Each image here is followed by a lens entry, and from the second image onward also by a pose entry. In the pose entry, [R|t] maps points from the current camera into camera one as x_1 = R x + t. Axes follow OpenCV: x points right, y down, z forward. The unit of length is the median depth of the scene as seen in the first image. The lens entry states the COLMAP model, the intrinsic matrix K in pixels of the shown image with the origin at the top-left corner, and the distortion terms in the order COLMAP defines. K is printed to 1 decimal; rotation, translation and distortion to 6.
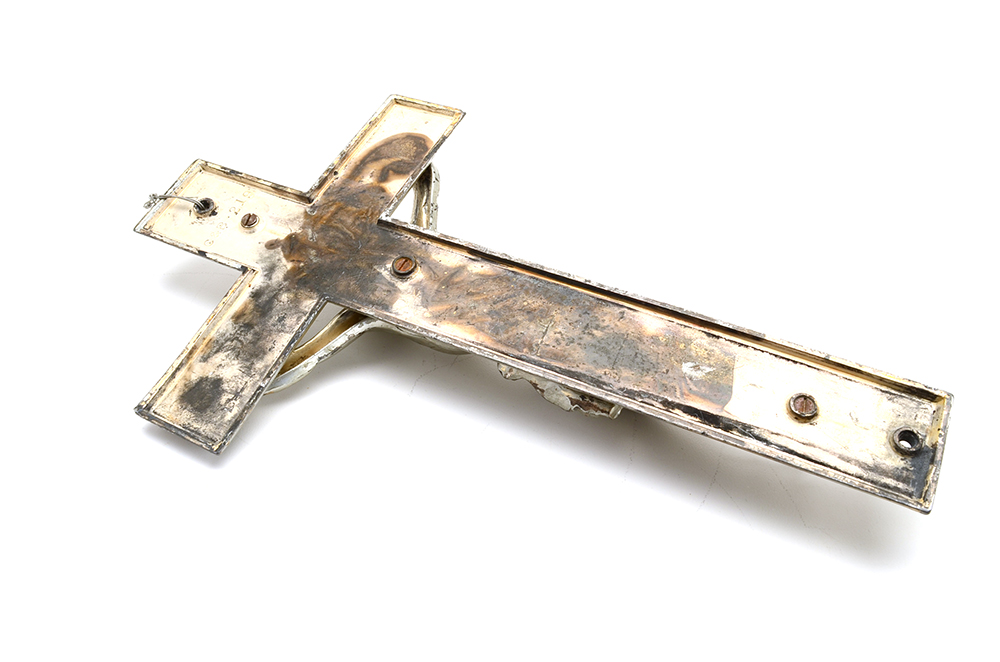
lens RADIAL K [[887.5, 0, 501.8], [0, 887.5, 331.7], [0, 0, 1]] dist [-0.000318, 0.000290]
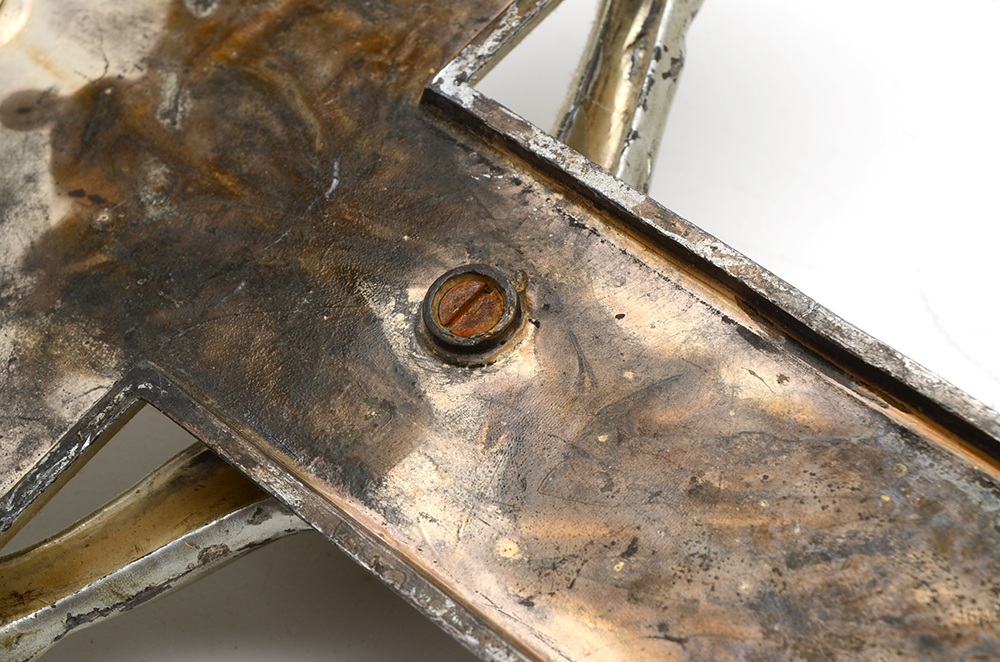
lens RADIAL K [[2302.3, 0, 499.1], [0, 2302.3, 331.0], [0, 0, 1]] dist [0.132245, 0.000000]
pose [[0.958301, 0.196574, -0.207406, 0.030951], [-0.176495, 0.977975, 0.111422, -0.140869], [0.224740, -0.070169, 0.971889, 0.378376]]
